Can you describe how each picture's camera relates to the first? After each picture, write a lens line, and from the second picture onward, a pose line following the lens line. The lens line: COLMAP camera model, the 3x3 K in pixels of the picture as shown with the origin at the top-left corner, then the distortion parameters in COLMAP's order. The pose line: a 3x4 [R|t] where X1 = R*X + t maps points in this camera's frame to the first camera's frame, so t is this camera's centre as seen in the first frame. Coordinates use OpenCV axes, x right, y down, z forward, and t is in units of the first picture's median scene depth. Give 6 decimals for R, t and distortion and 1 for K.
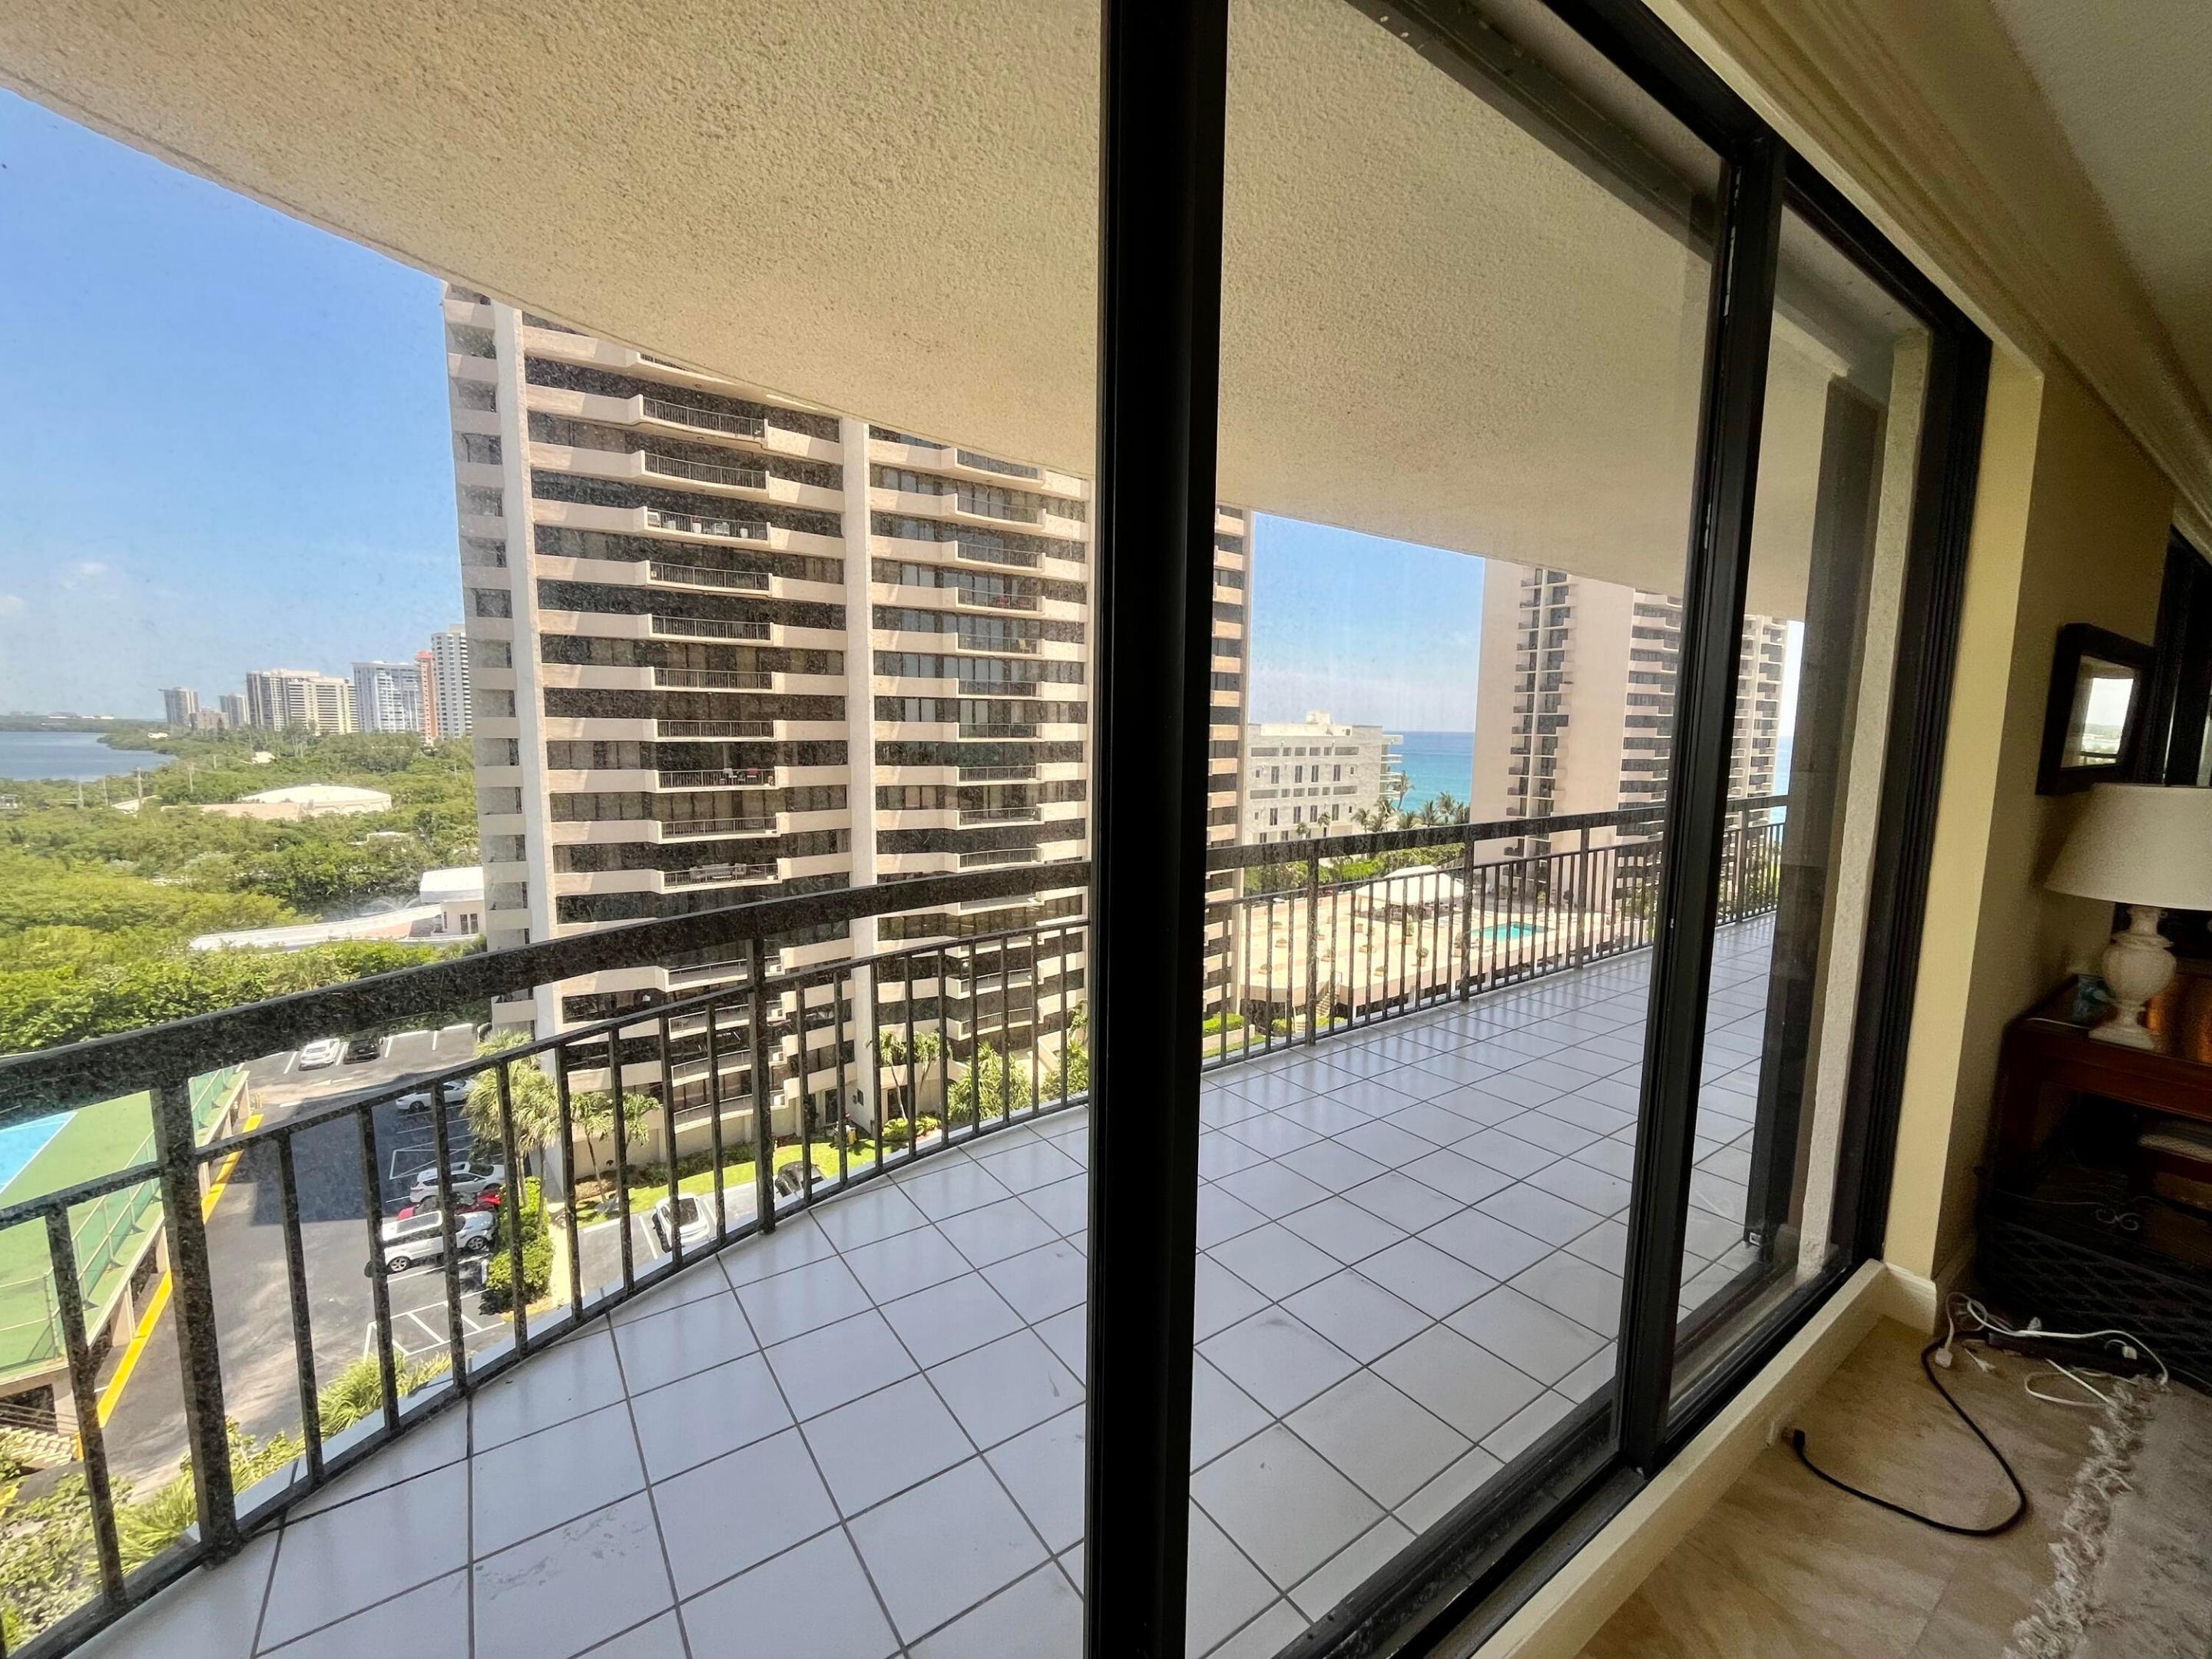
lens RADIAL K [[904.8, 0, 1100.7], [0, 904.8, 830.8], [0, 0, 1]] dist [-0.003462, -0.000017]
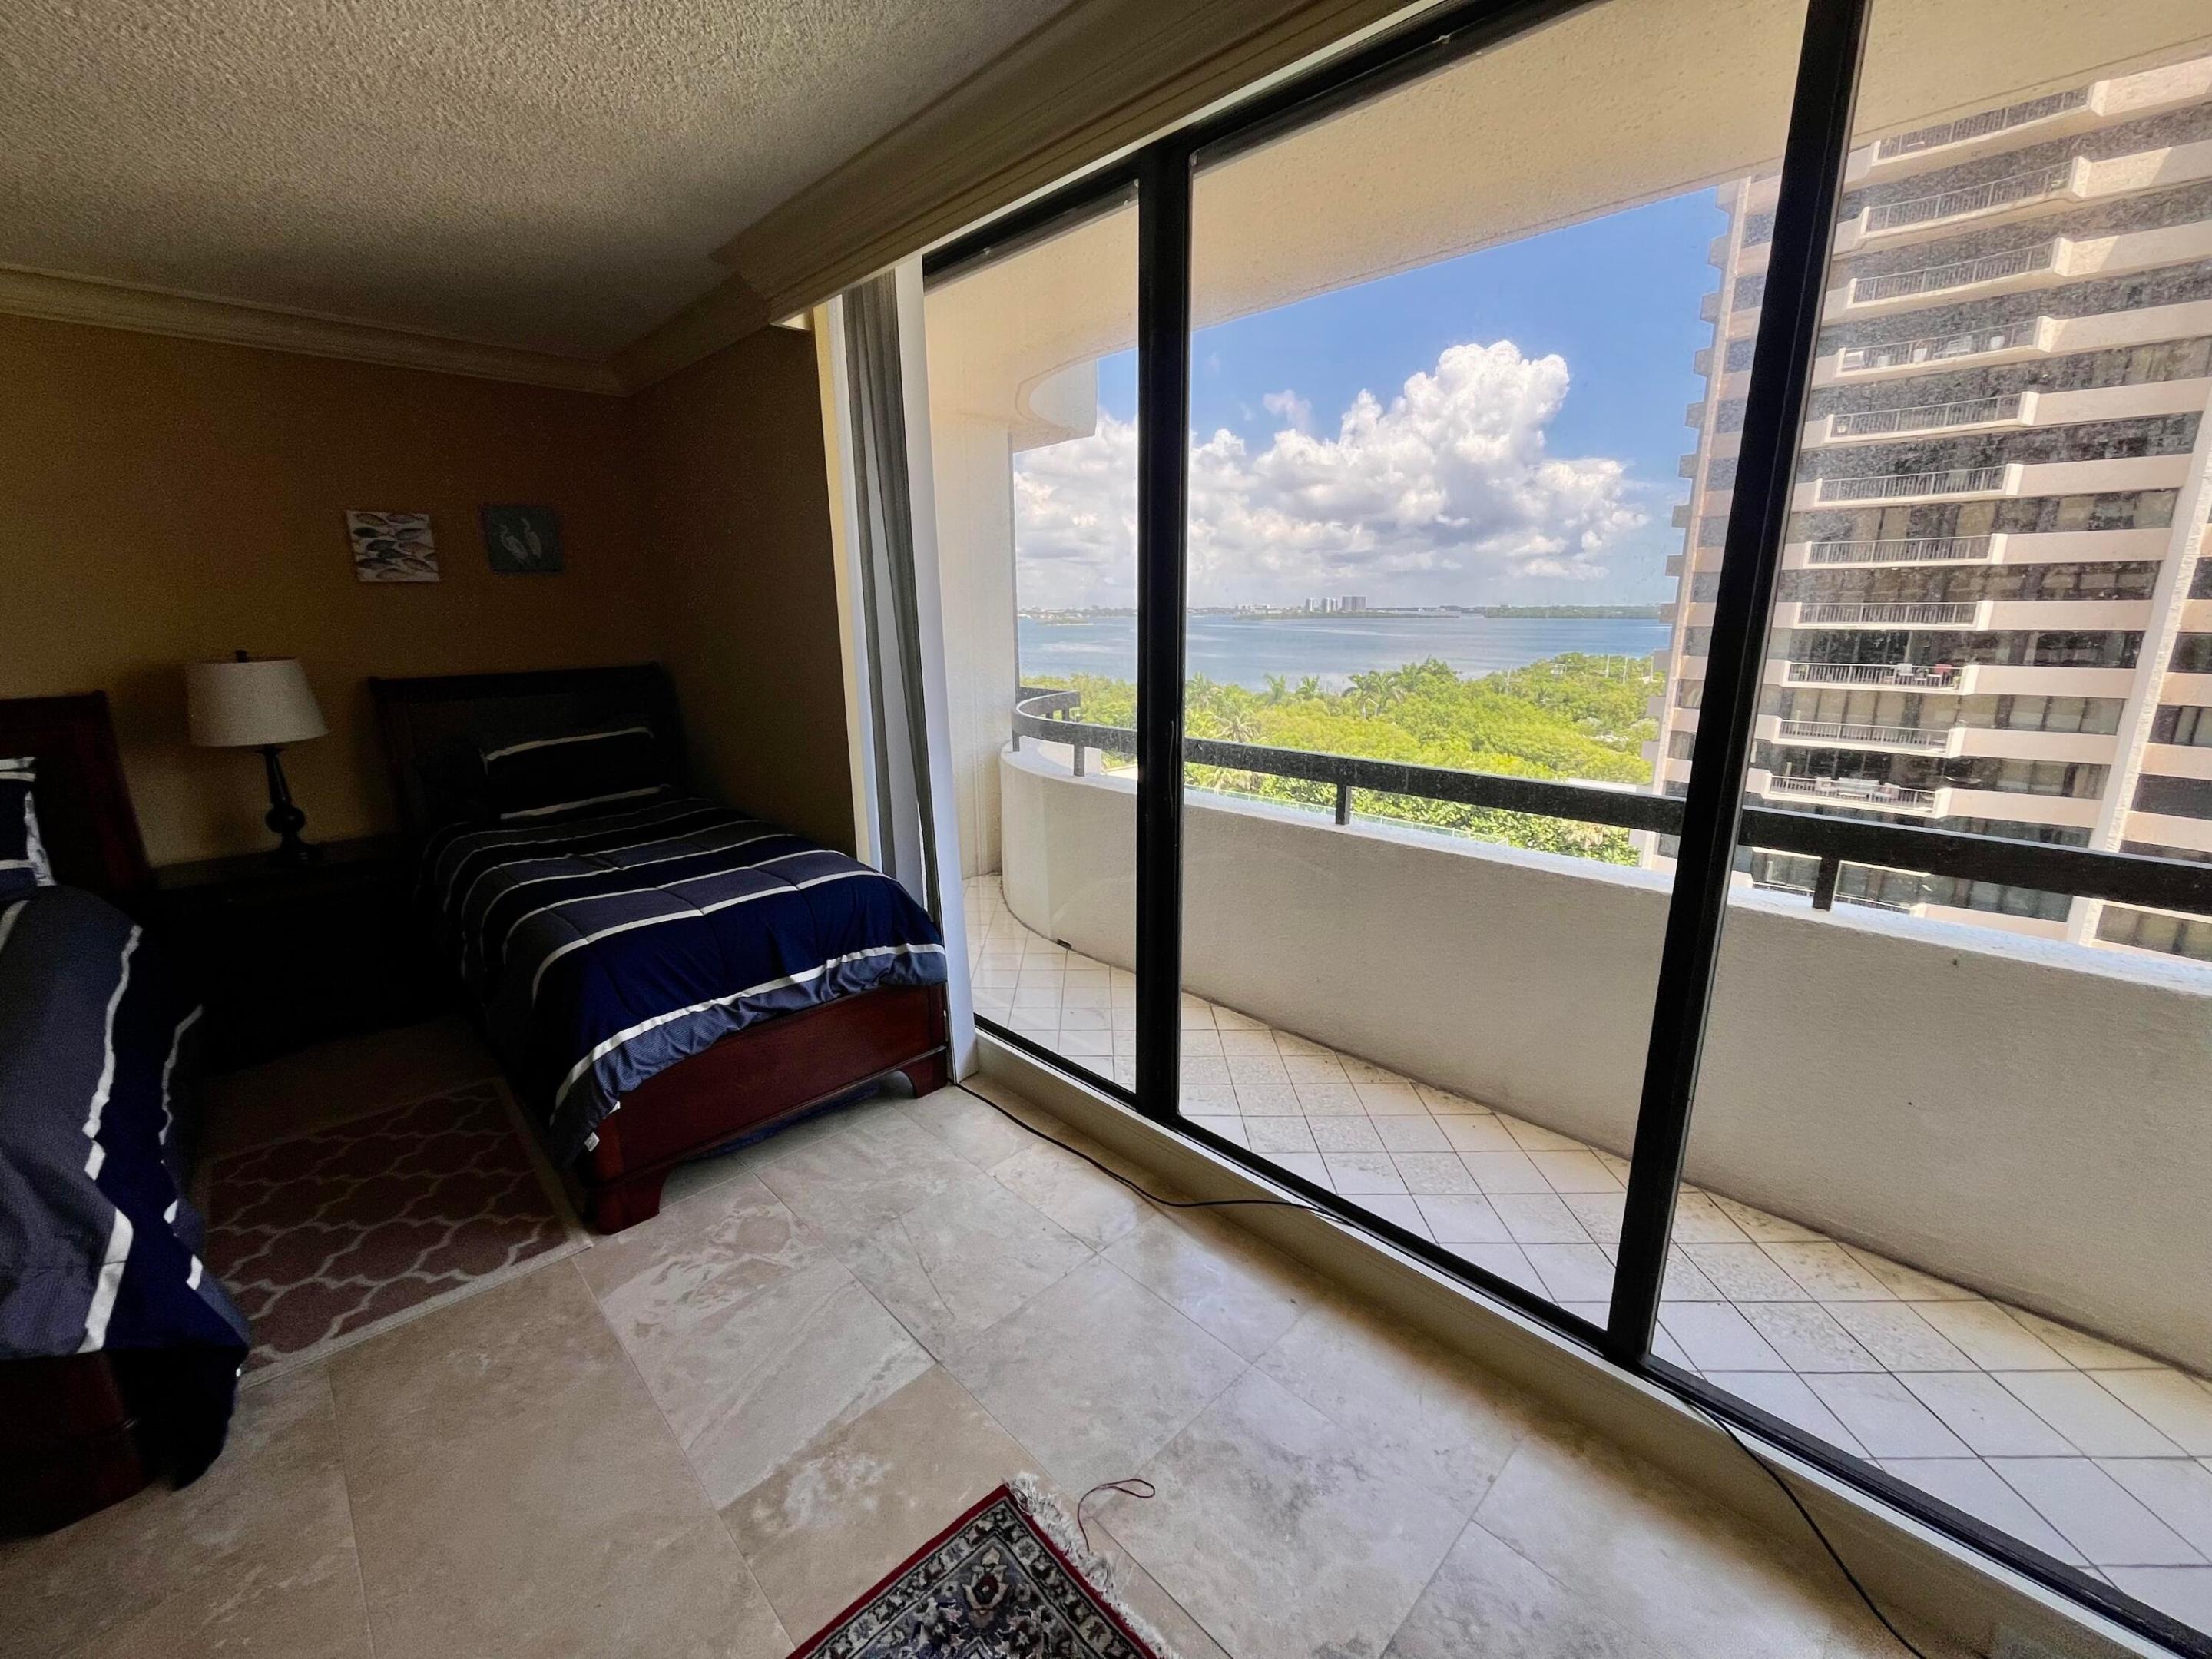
lens RADIAL K [[904.8, 0, 1100.3], [0, 904.8, 834.4], [0, 0, 1]] dist [-0.001819, -0.000023]
pose [[0.159560, 0.227353, -0.960651, 0.278135], [-0.105754, 0.971456, 0.212344, -0.016837], [0.981507, 0.067711, 0.179049, 0.167516]]
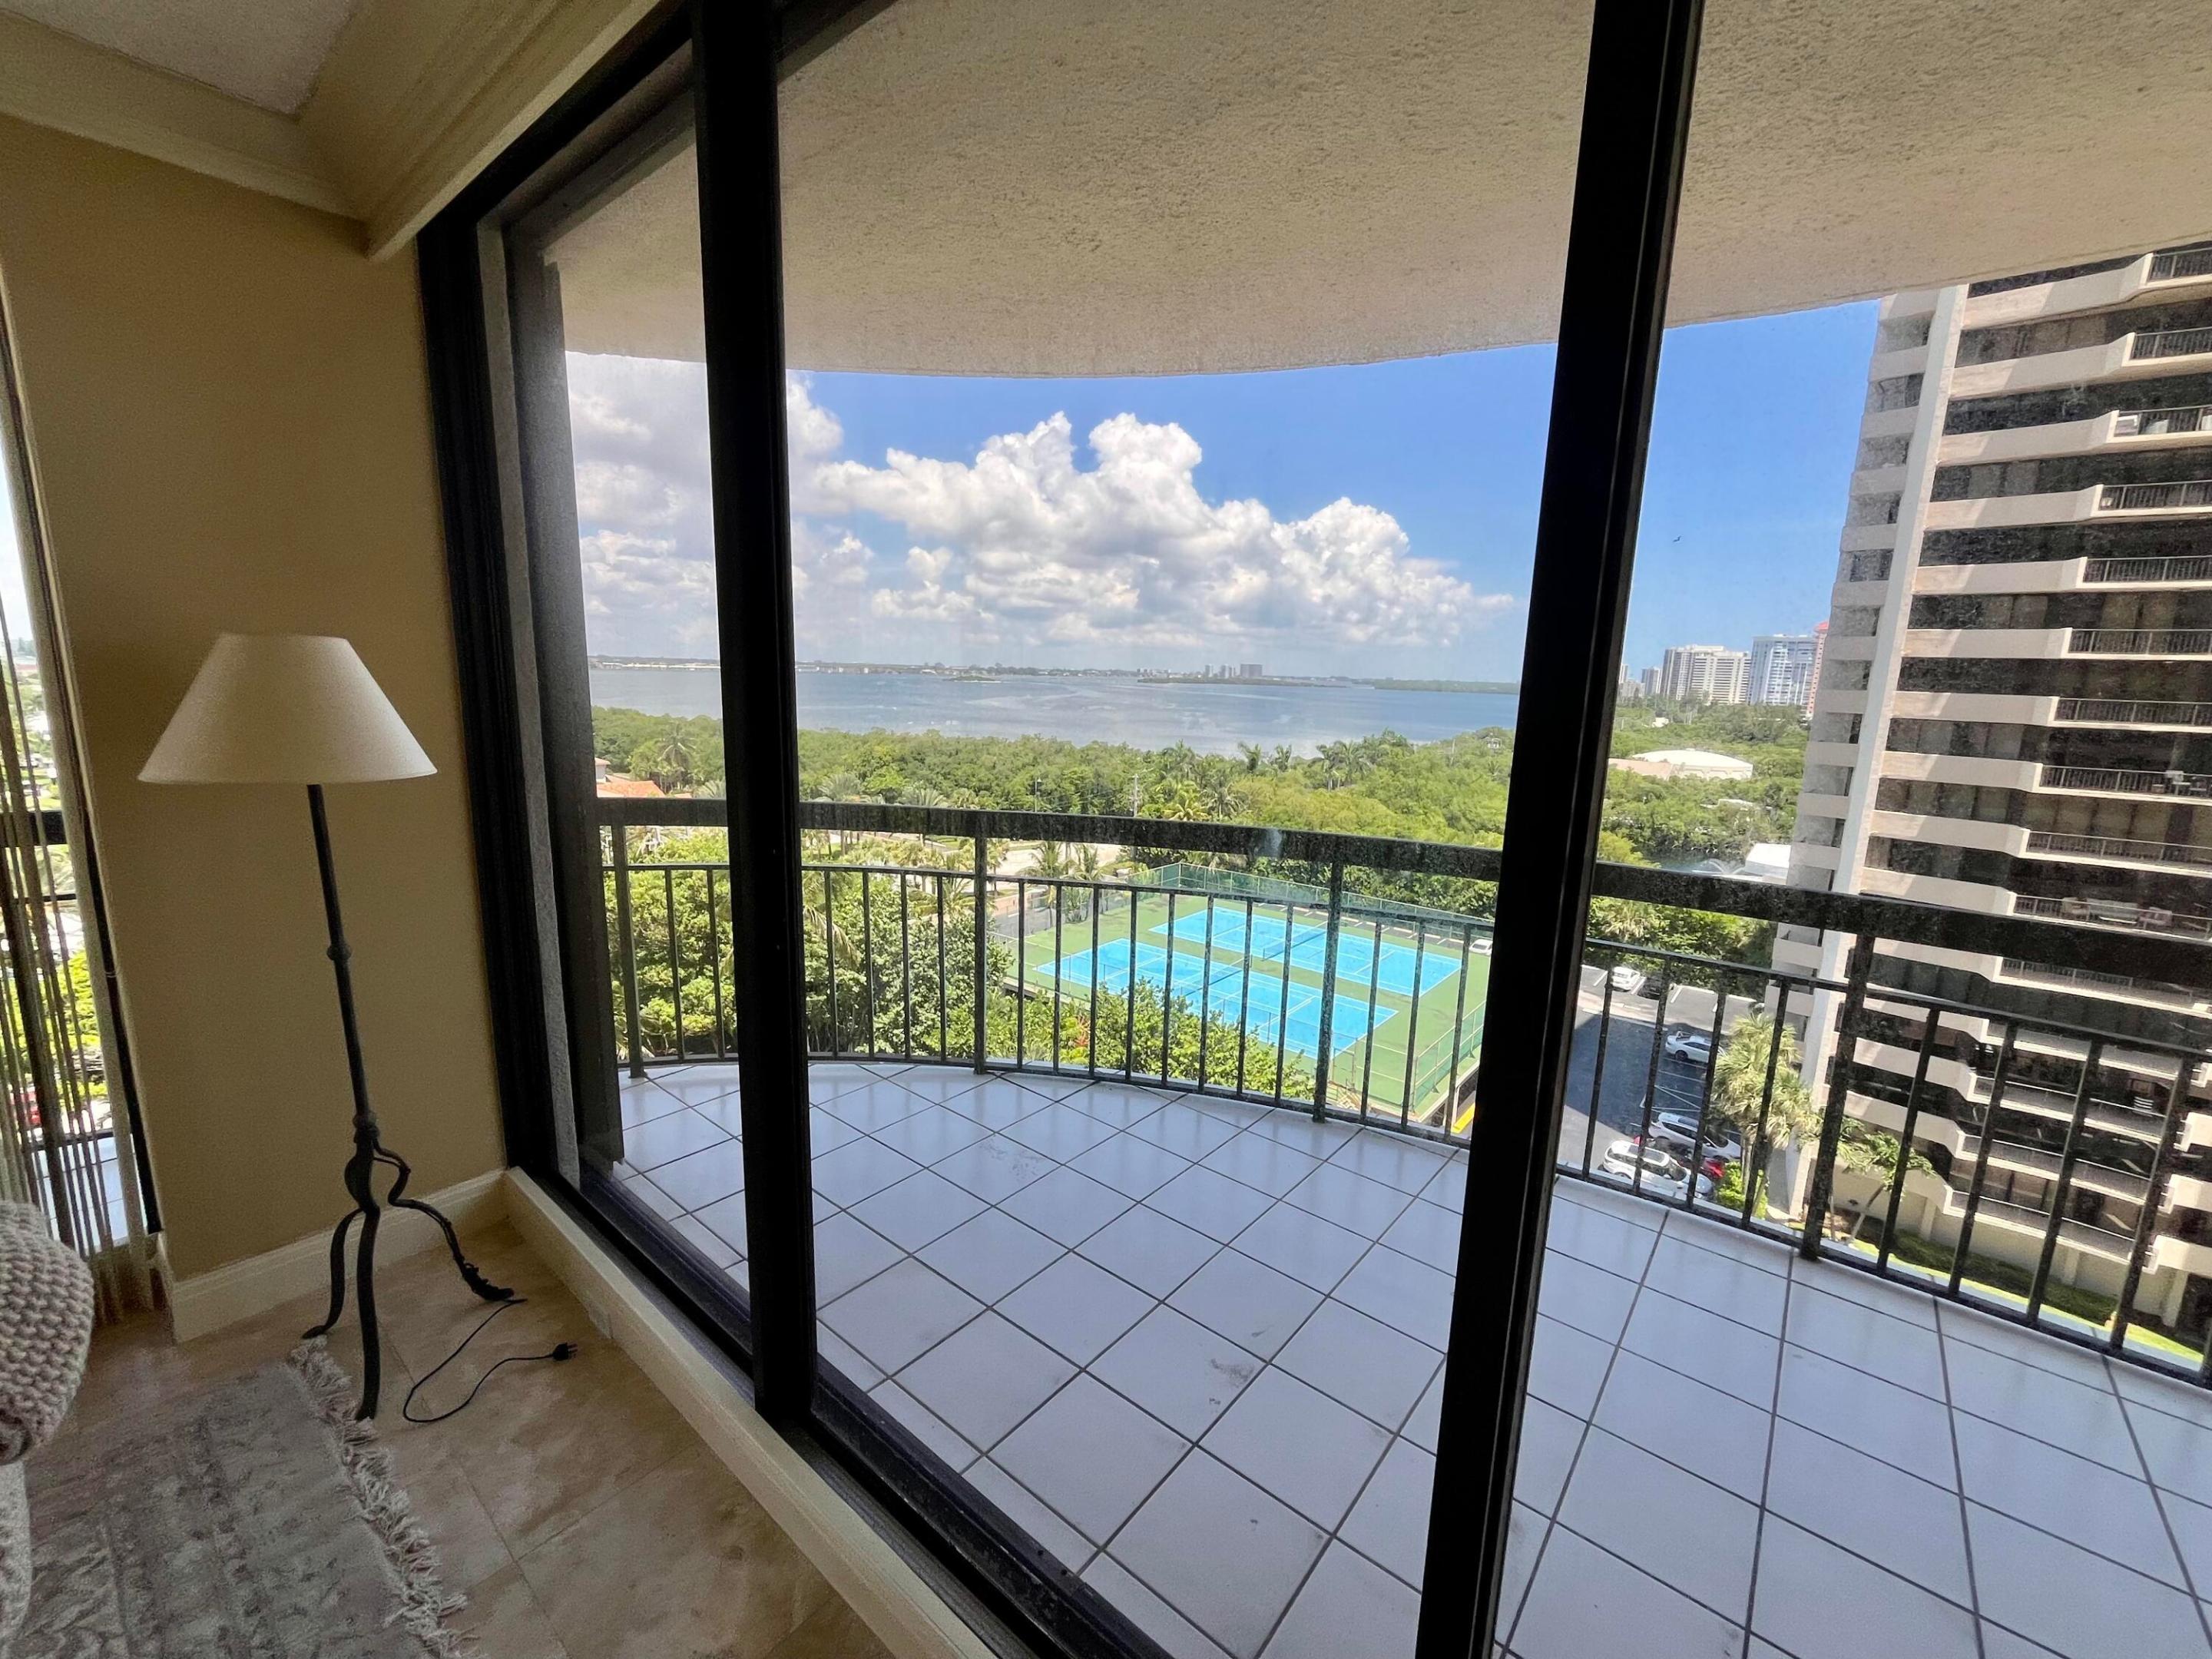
lens RADIAL K [[904.8, 0, 1100.3], [0, 904.8, 834.4], [0, 0, 1]] dist [-0.001819, -0.000023]
pose [[0.265585, 0.169790, -0.949018, 0.034499], [-0.138364, 0.980892, 0.136771, -0.001680], [0.954107, 0.094986, 0.284003, 0.019995]]
